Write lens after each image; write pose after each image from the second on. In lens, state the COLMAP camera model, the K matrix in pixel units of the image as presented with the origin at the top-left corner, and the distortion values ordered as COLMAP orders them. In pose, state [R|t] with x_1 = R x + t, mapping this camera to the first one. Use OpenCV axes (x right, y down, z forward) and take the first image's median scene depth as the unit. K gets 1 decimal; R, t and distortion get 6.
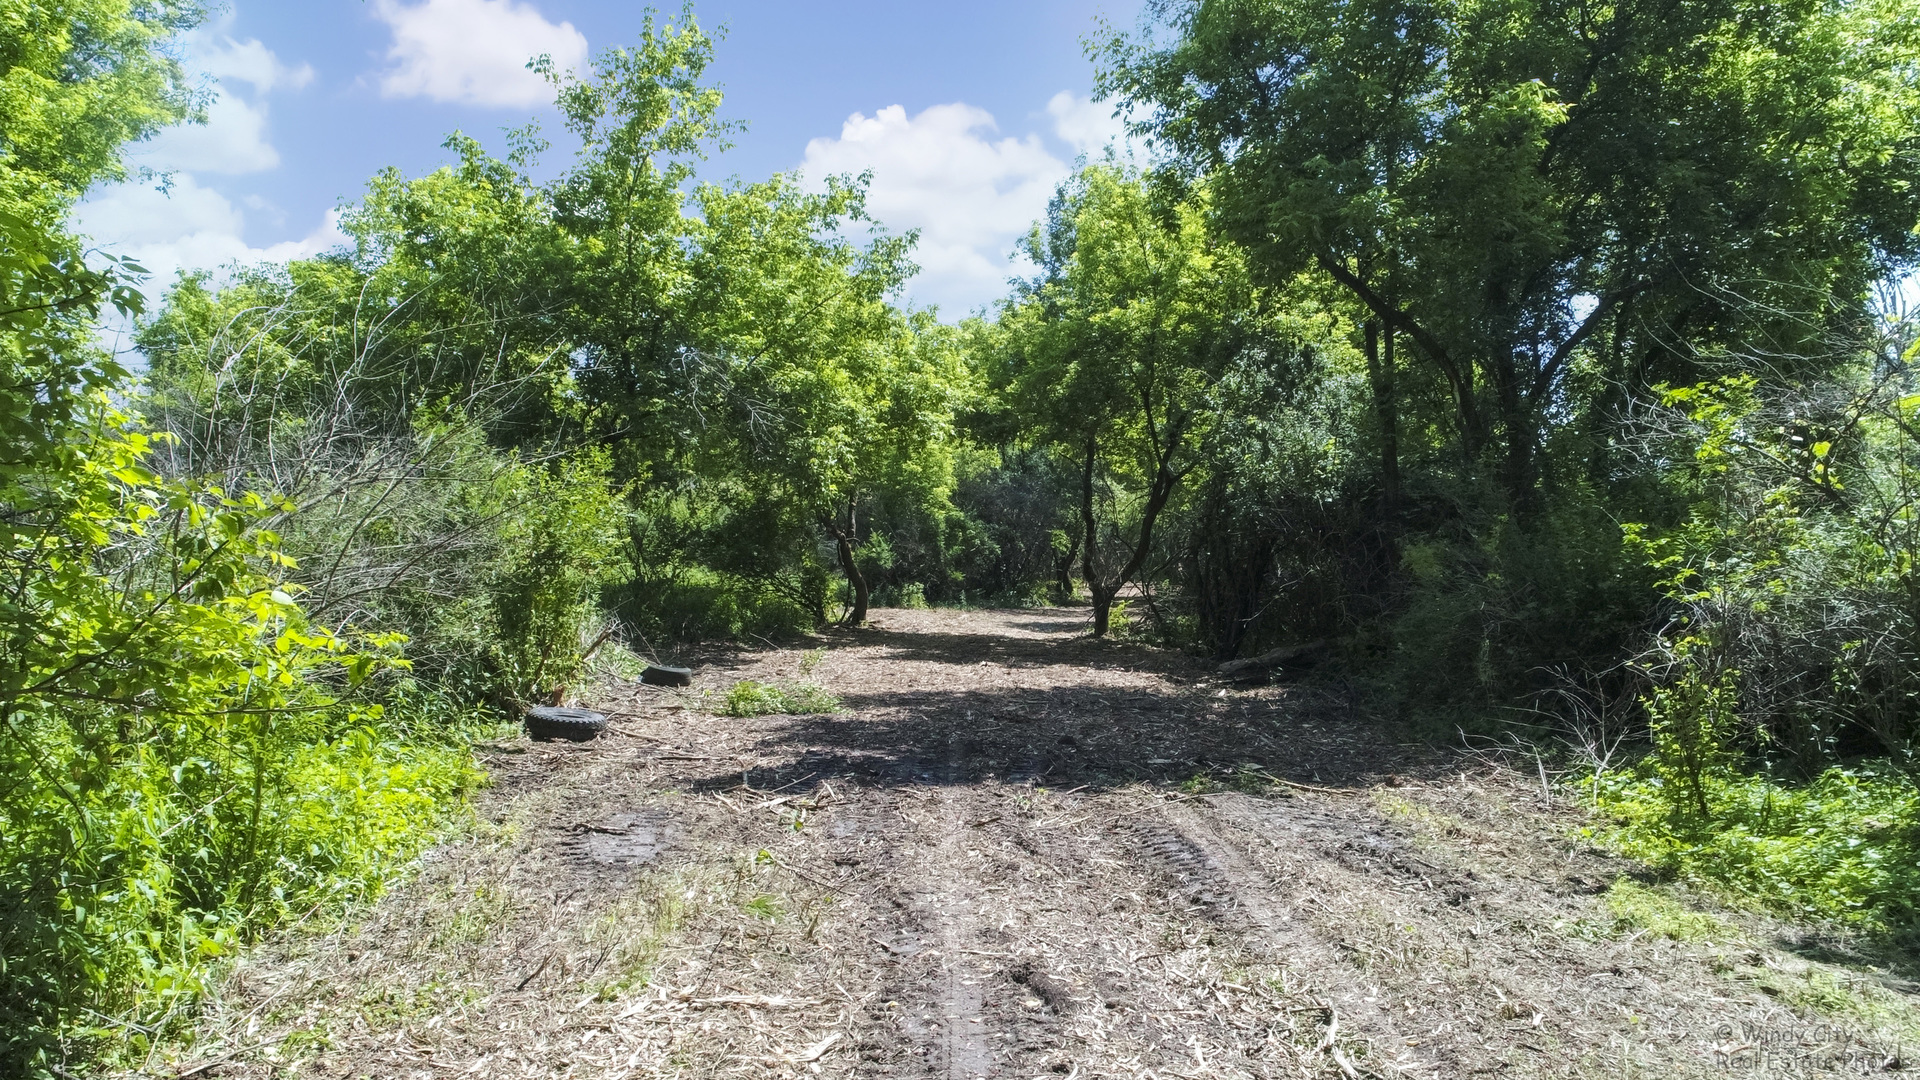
lens RADIAL K [[1329.4, 0, 959.3], [0, 1329.4, 540.4], [0, 0, 1]] dist [-0.002270, 0.004198]
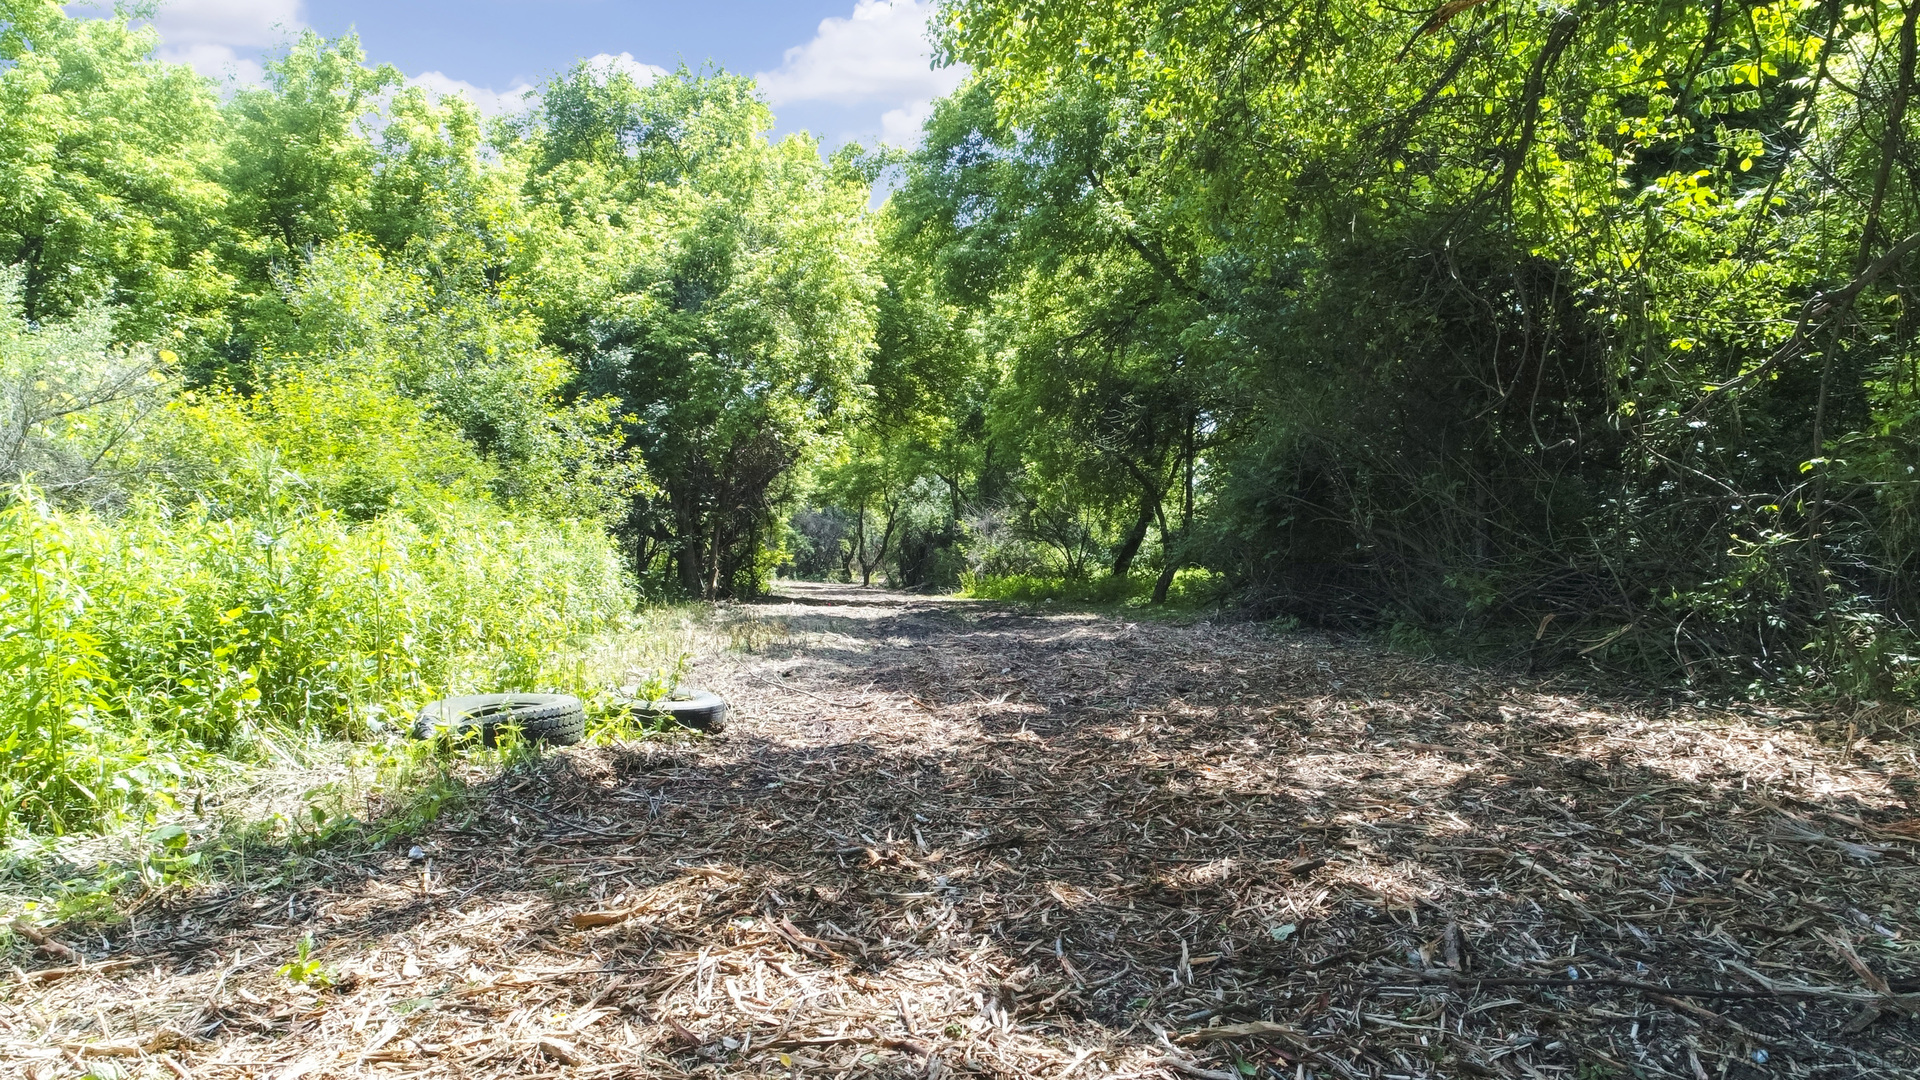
lens RADIAL K [[1329.4, 0, 959.4], [0, 1329.4, 542.2], [0, 0, 1]] dist [-0.002270, 0.004198]
pose [[0.985731, 0.006405, 0.168207, -0.097614], [-0.005988, 0.999978, -0.002990, -0.000321], [-0.168223, 0.001940, 0.985747, -1.038972]]
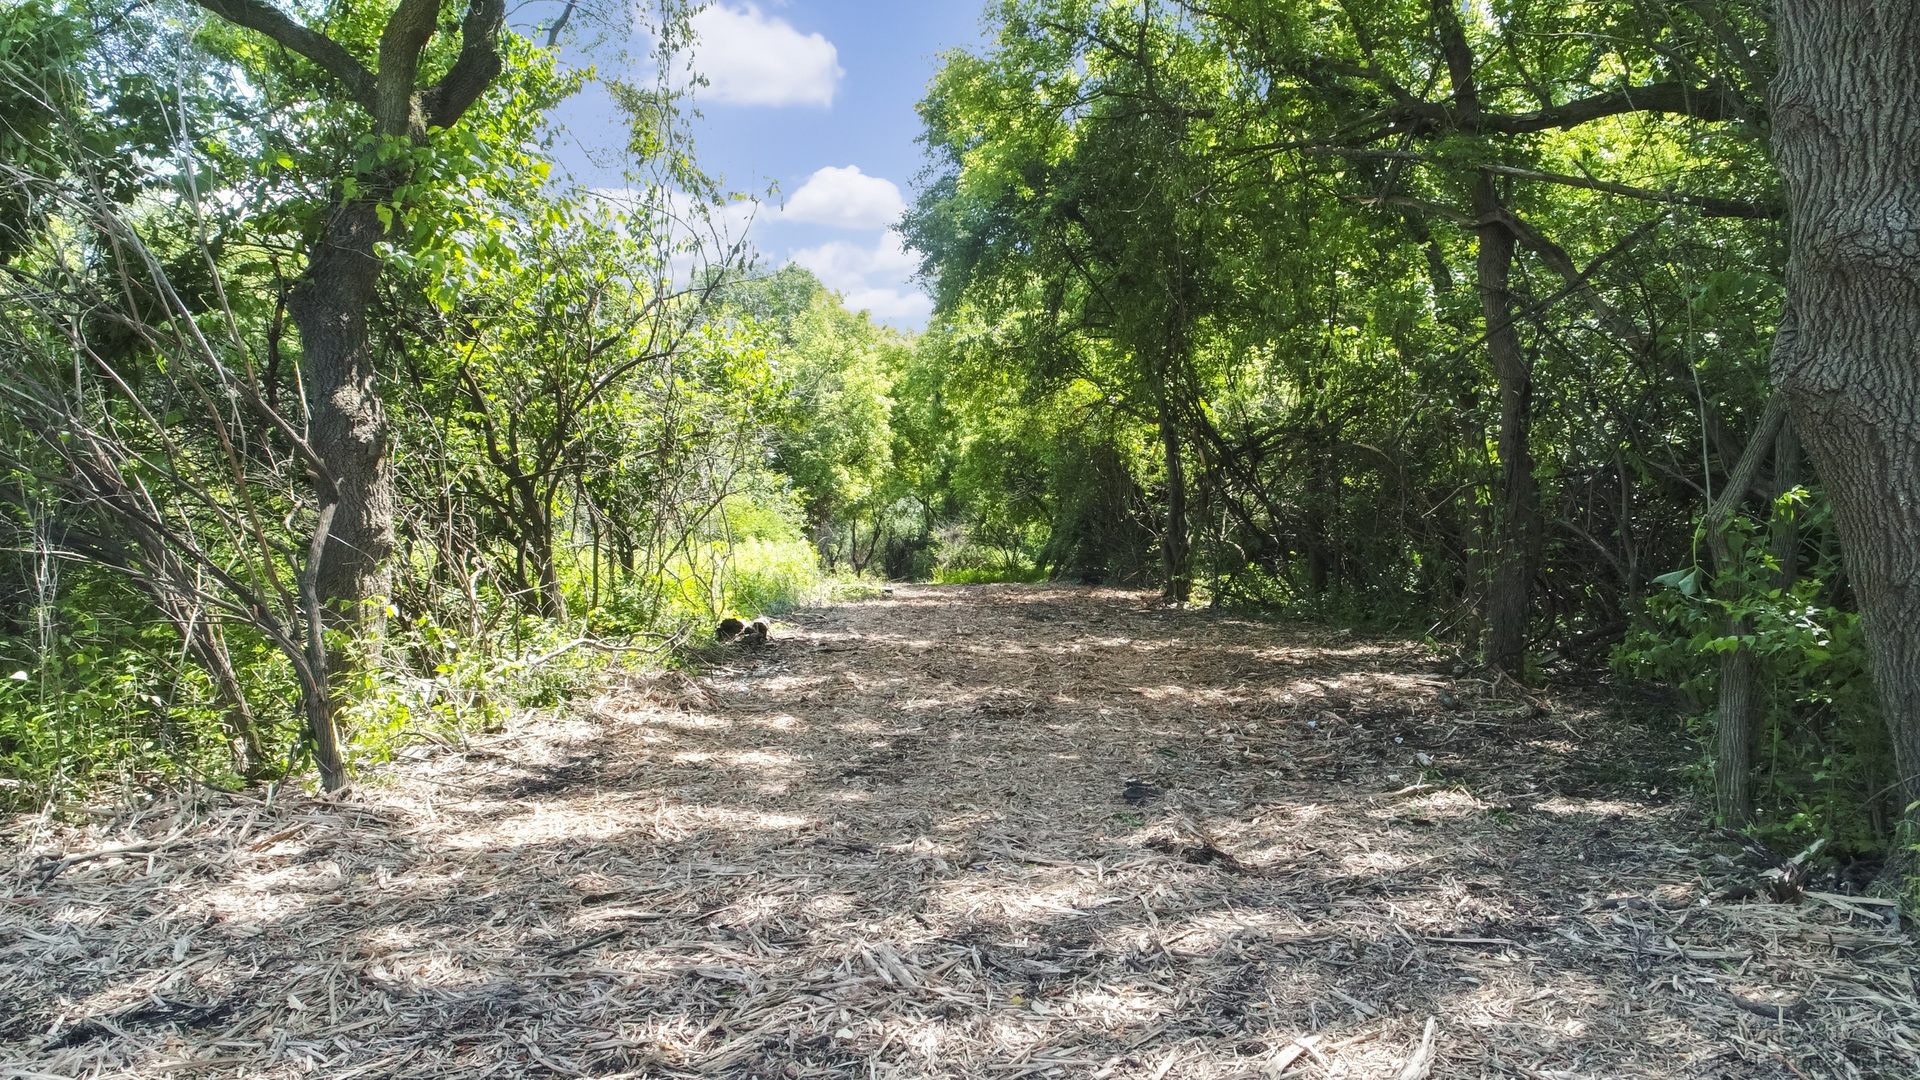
lens RADIAL K [[1329.4, 0, 959.8], [0, 1329.4, 541.6], [0, 0, 1]] dist [-0.002270, 0.004198]
pose [[0.979859, 0.005168, 0.199626, -0.389632], [-0.004367, 0.999981, -0.004450, -0.007348], [-0.199645, 0.003489, 0.979862, -2.442677]]
